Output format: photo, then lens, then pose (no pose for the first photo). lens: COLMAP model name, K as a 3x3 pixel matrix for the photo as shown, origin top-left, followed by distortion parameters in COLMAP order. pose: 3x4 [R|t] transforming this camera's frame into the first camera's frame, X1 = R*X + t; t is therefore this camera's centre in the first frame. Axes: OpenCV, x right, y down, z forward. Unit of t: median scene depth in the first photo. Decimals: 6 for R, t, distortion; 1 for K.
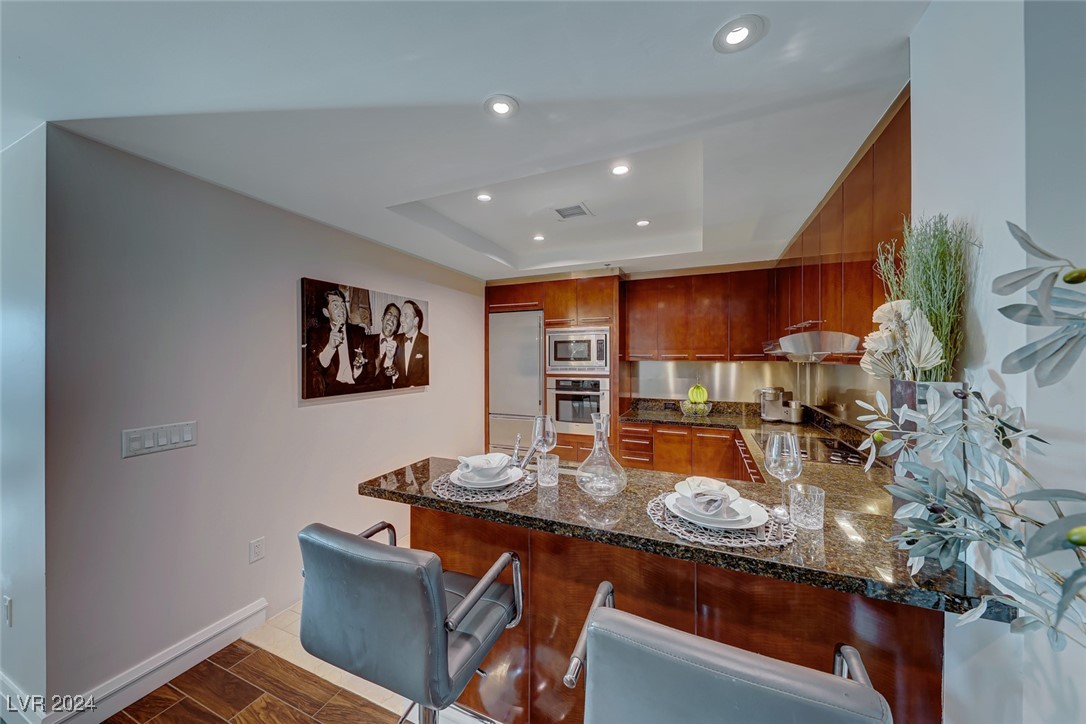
lens RADIAL K [[377.0, 0, 542.8], [0, 377.0, 356.4], [0, 0, 1]] dist [0.002414, -0.001273]
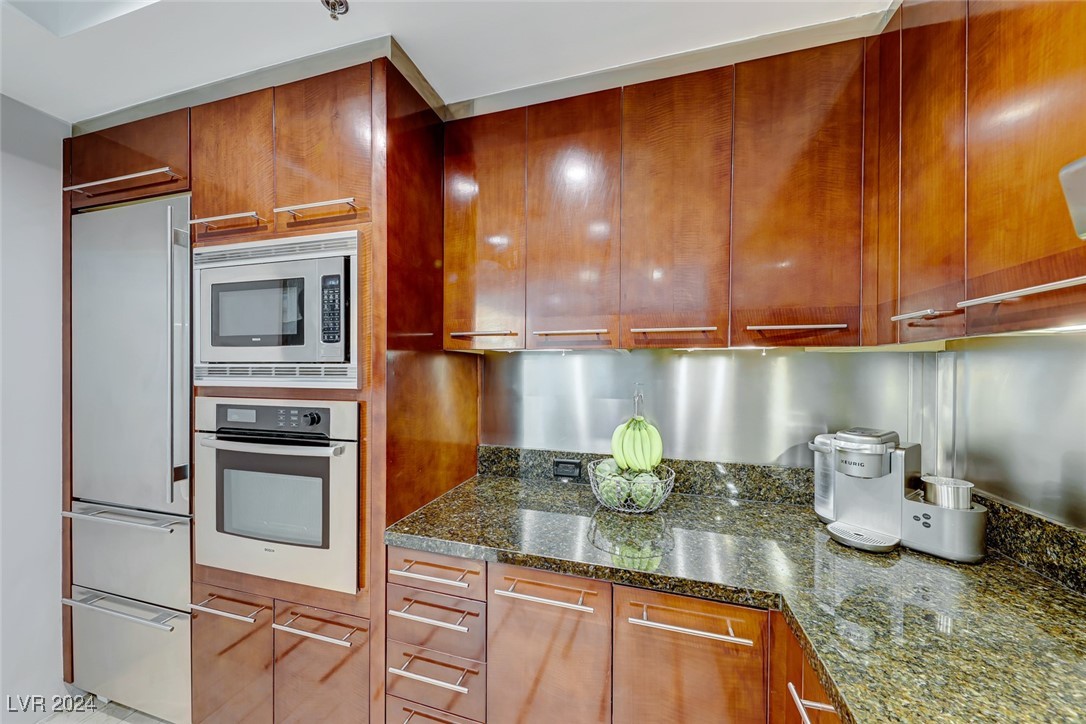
lens RADIAL K [[377.0, 0, 542.6], [0, 377.0, 366.8], [0, 0, 1]] dist [0.002414, -0.001273]
pose [[0.990024, 0.010833, 0.140483, 0.274804], [-0.009982, 0.999927, -0.006756, 0.029563], [-0.140546, 0.005286, 0.990060, 0.663943]]
